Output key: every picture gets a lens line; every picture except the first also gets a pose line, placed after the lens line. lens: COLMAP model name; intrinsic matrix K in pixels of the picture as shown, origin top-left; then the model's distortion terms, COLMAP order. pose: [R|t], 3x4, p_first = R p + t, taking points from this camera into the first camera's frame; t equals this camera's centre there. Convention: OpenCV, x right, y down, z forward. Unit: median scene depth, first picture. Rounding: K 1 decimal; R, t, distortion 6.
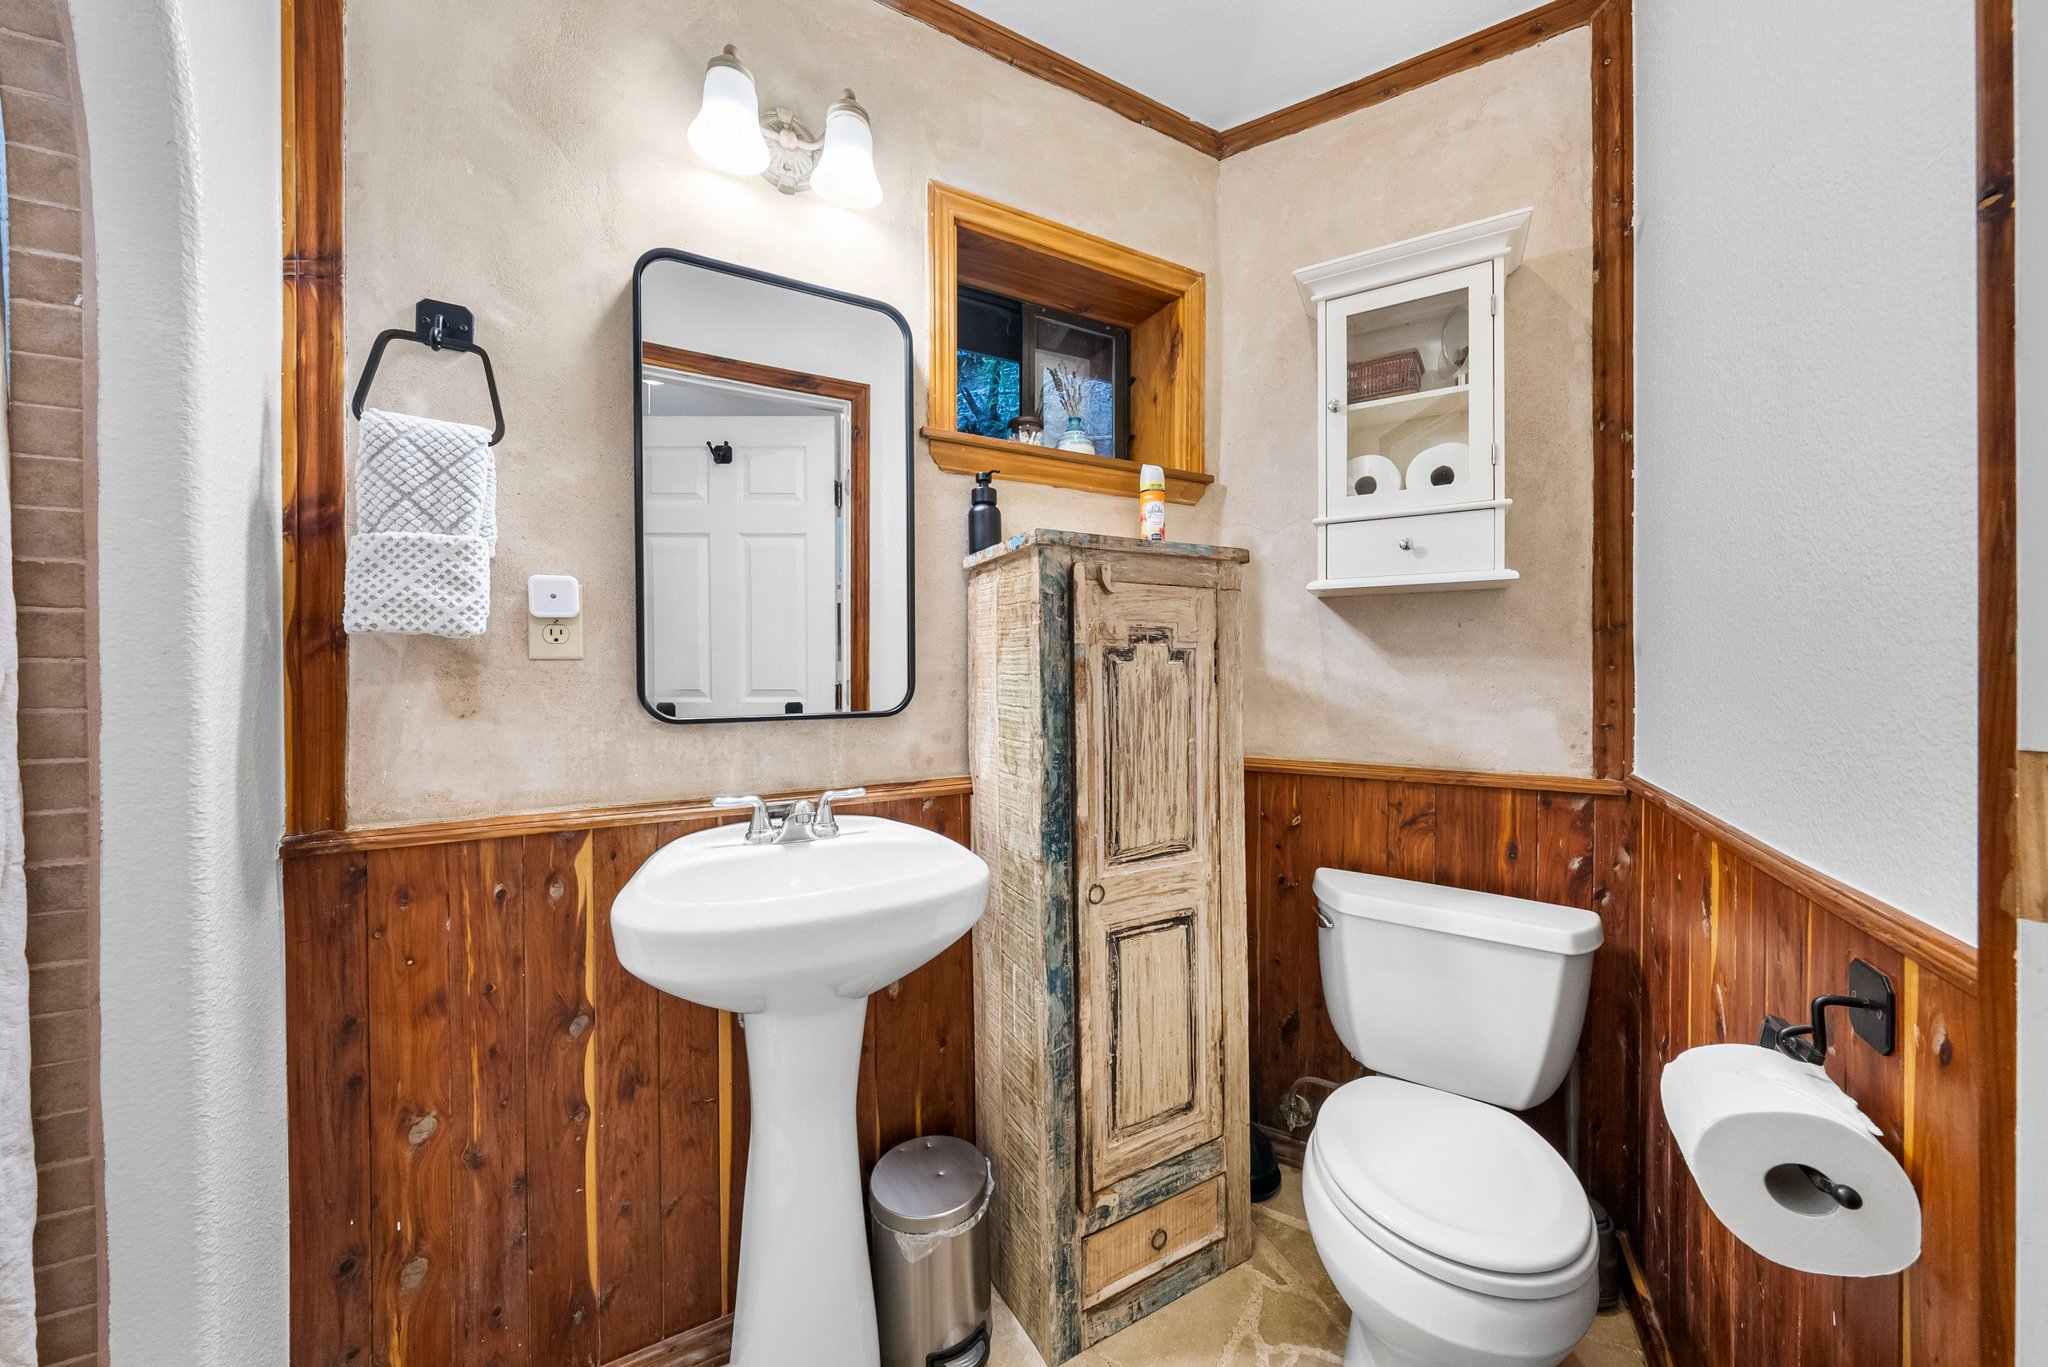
lens RADIAL K [[699.1, 0, 1017.1], [0, 699.1, 680.2], [0, 0, 1]] dist [-0.003557, -0.000254]
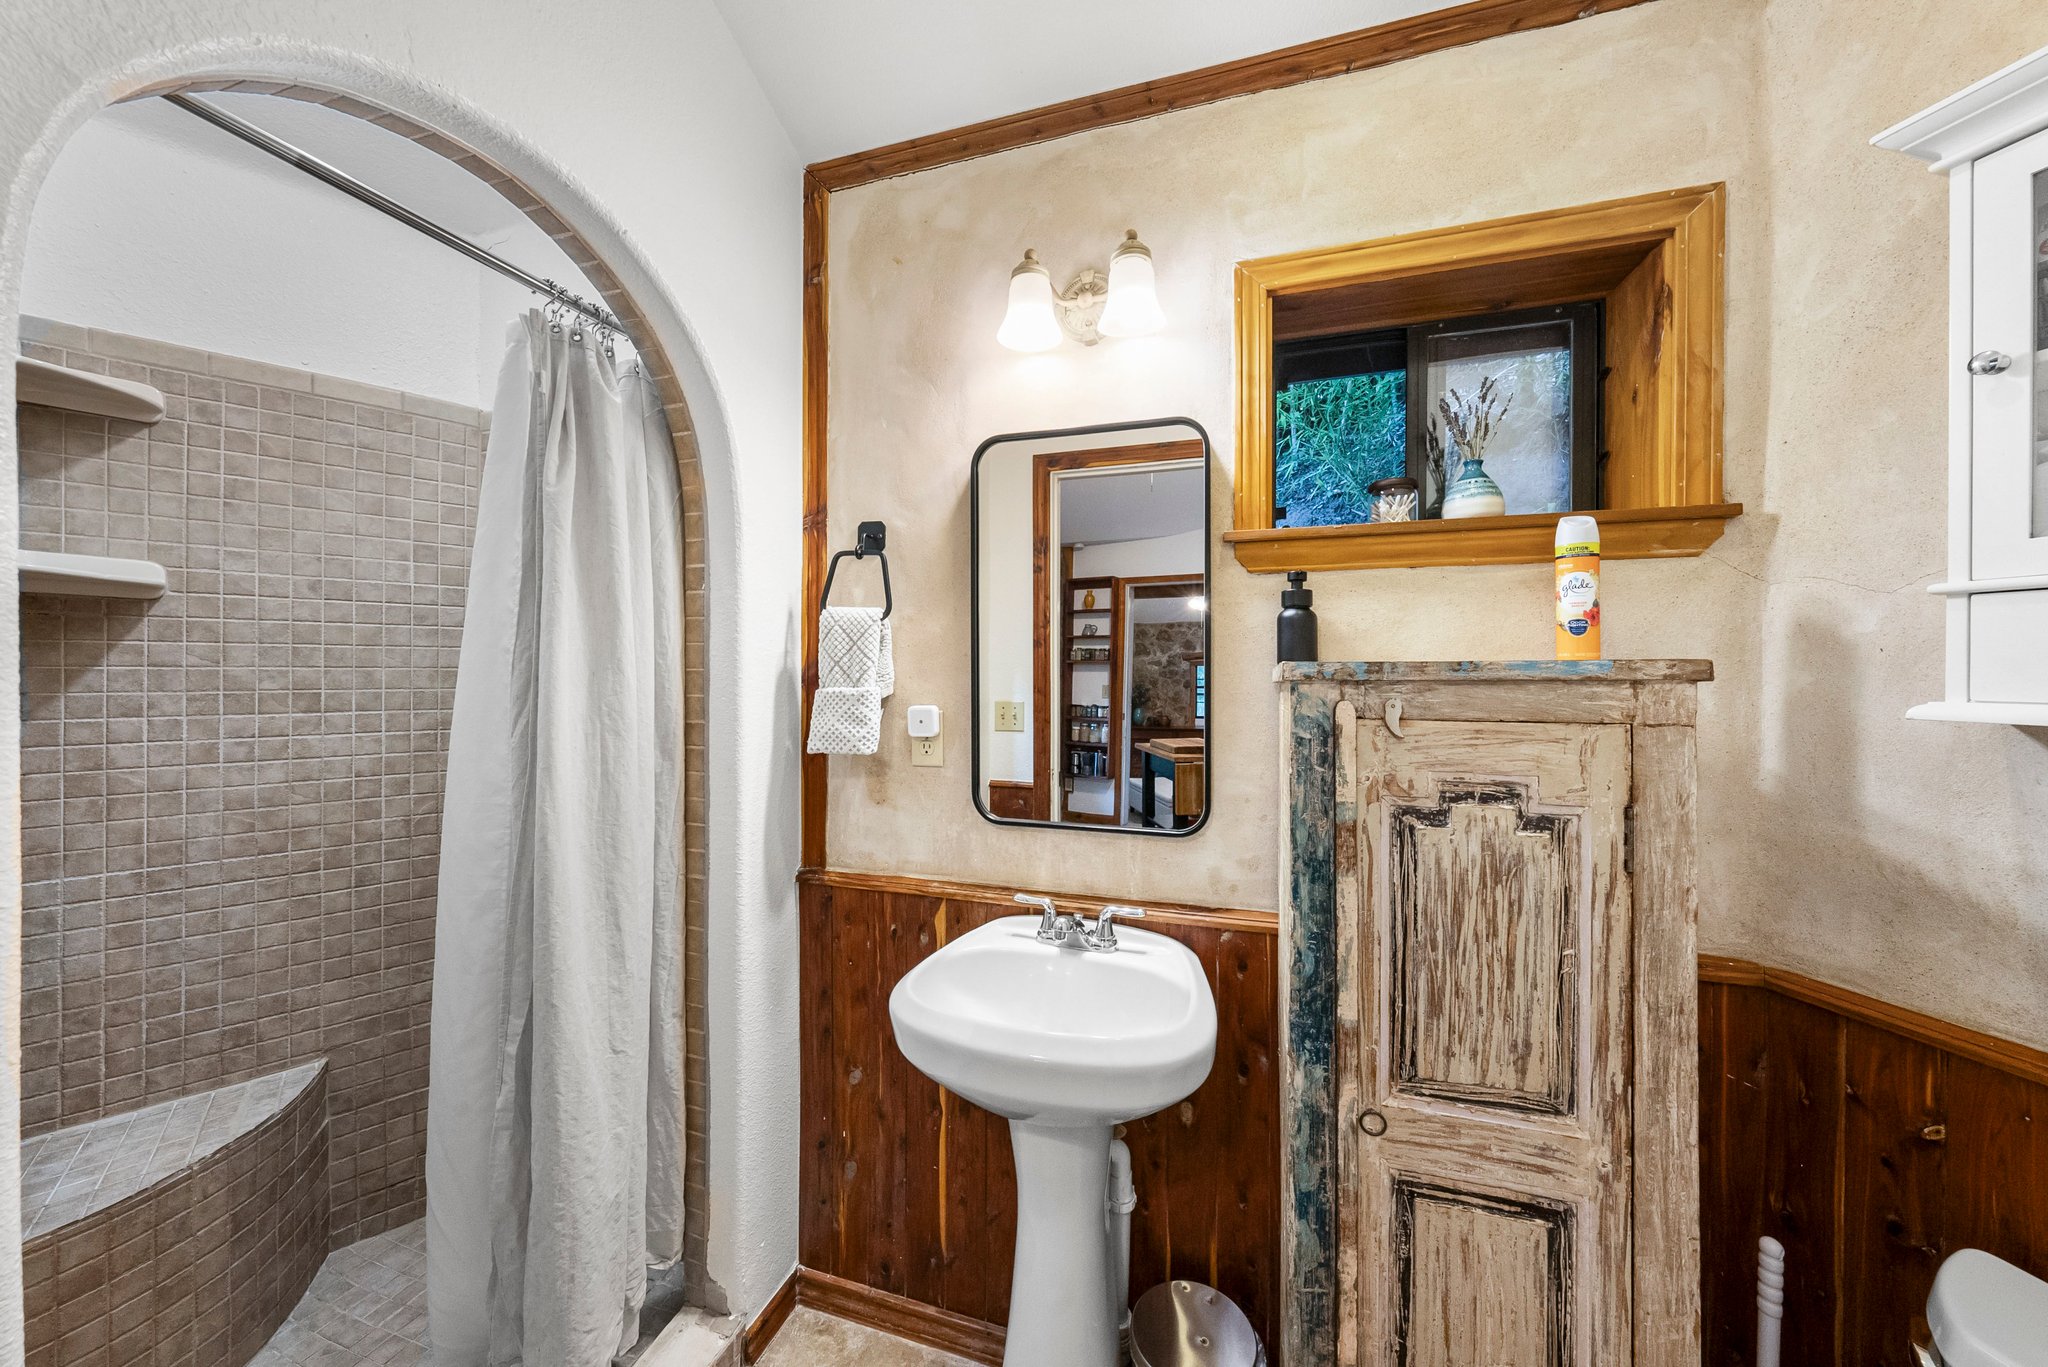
lens RADIAL K [[699.1, 0, 1017.1], [0, 699.1, 680.2], [0, 0, 1]] dist [-0.003557, -0.000254]
pose [[0.695428, 0.010831, -0.718515, 0.389388], [-0.012376, 0.999919, 0.003094, -0.184138], [0.718490, 0.006741, 0.695505, 0.168720]]
